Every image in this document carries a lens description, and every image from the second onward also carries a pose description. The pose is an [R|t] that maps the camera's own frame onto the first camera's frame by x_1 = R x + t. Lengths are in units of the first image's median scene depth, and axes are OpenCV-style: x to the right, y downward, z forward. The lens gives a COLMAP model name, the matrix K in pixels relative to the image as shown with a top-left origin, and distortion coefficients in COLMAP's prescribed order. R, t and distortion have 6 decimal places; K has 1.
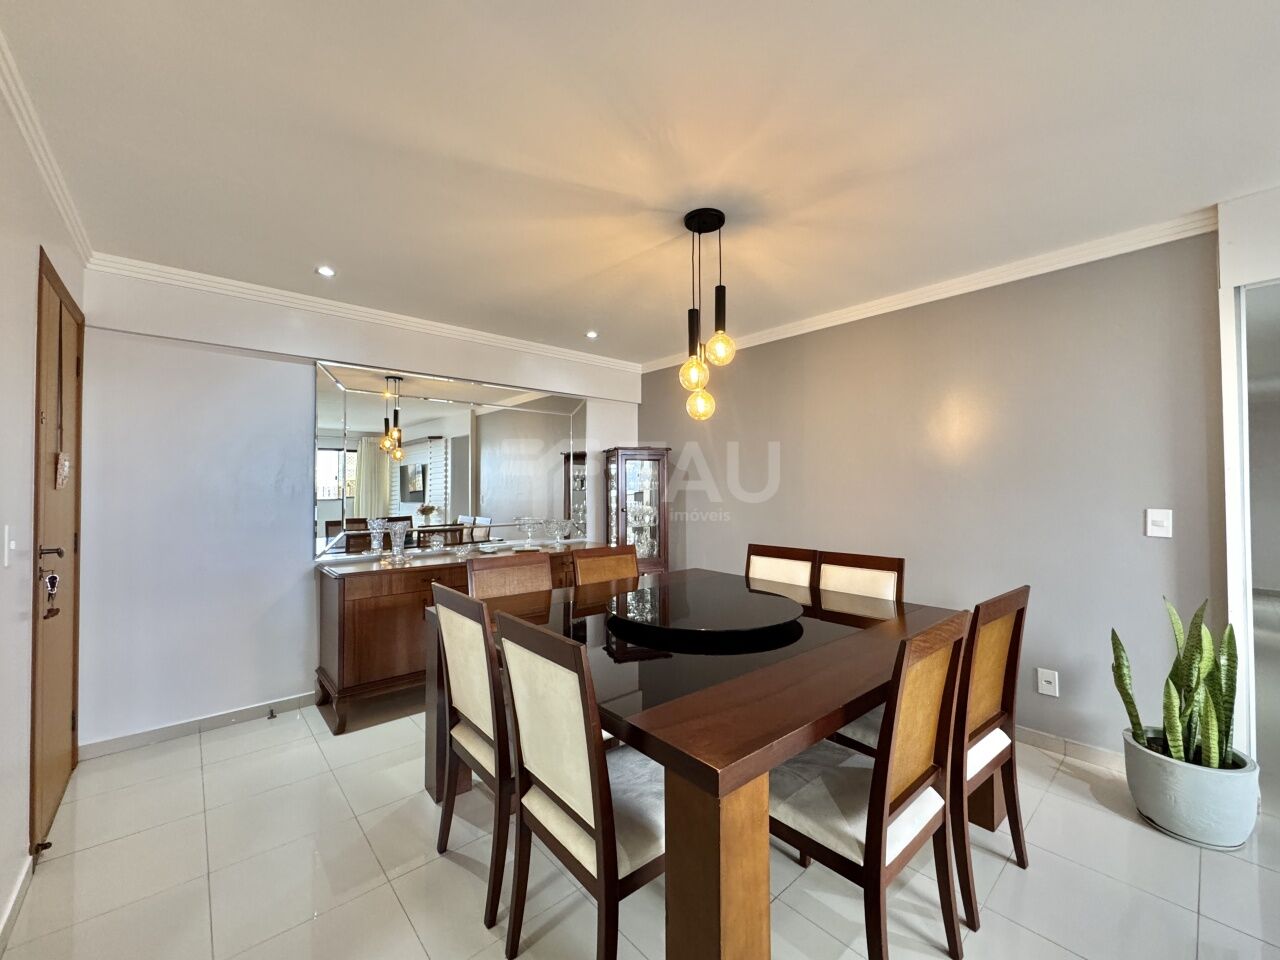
lens RADIAL K [[510.5, 0, 638.3], [0, 510.5, 480.4], [0, 0, 1]] dist [-0.002102, -0.000098]
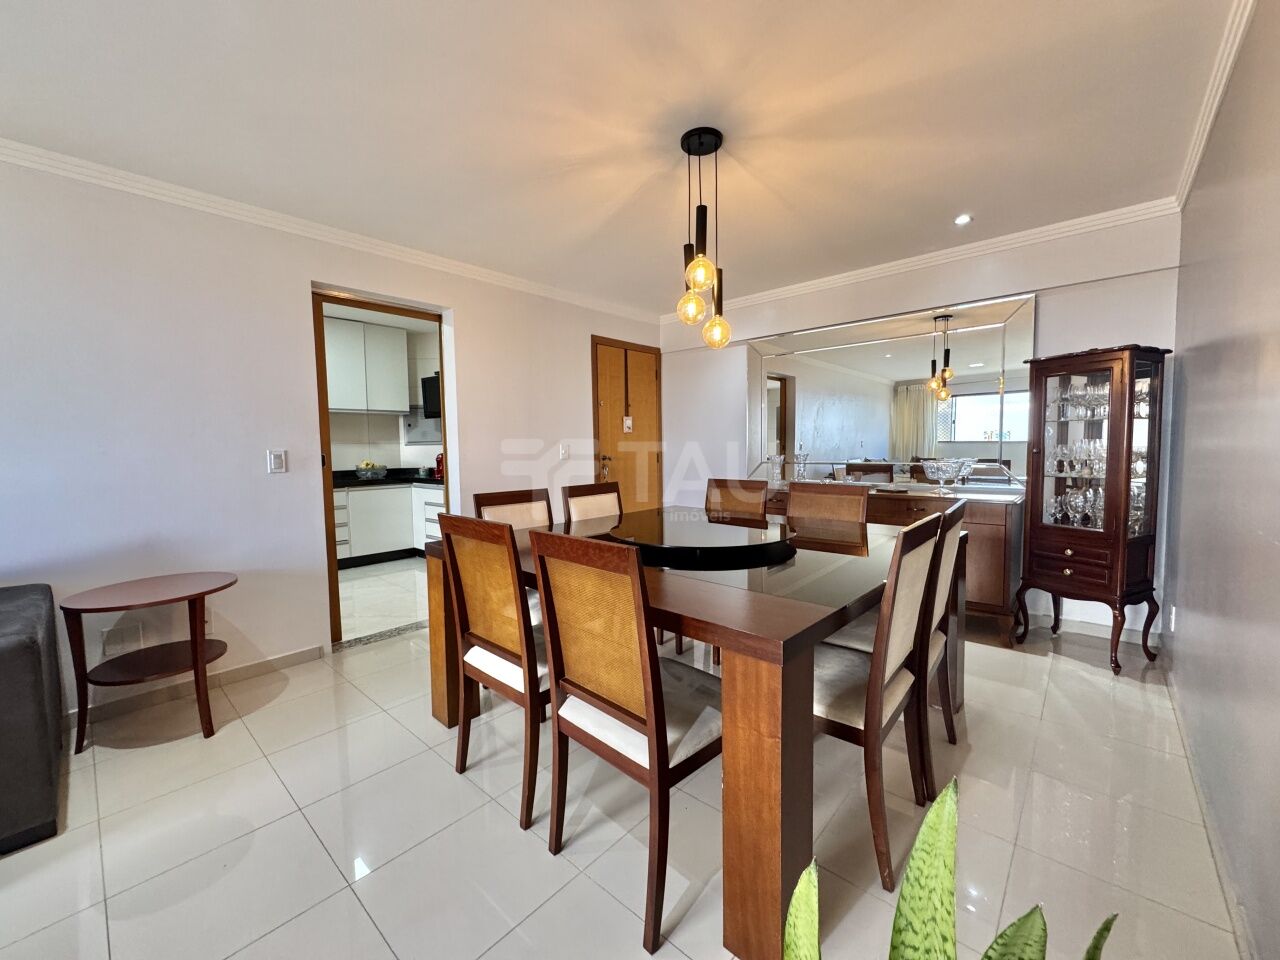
lens RADIAL K [[510.5, 0, 644.7], [0, 510.5, 471.9], [0, 0, 1]] dist [-0.002102, -0.000098]
pose [[0.120258, 0.058274, -0.991031, 1.141195], [0.028265, 0.997670, 0.062094, 0.051806], [0.992340, -0.035478, 0.118331, 0.779713]]
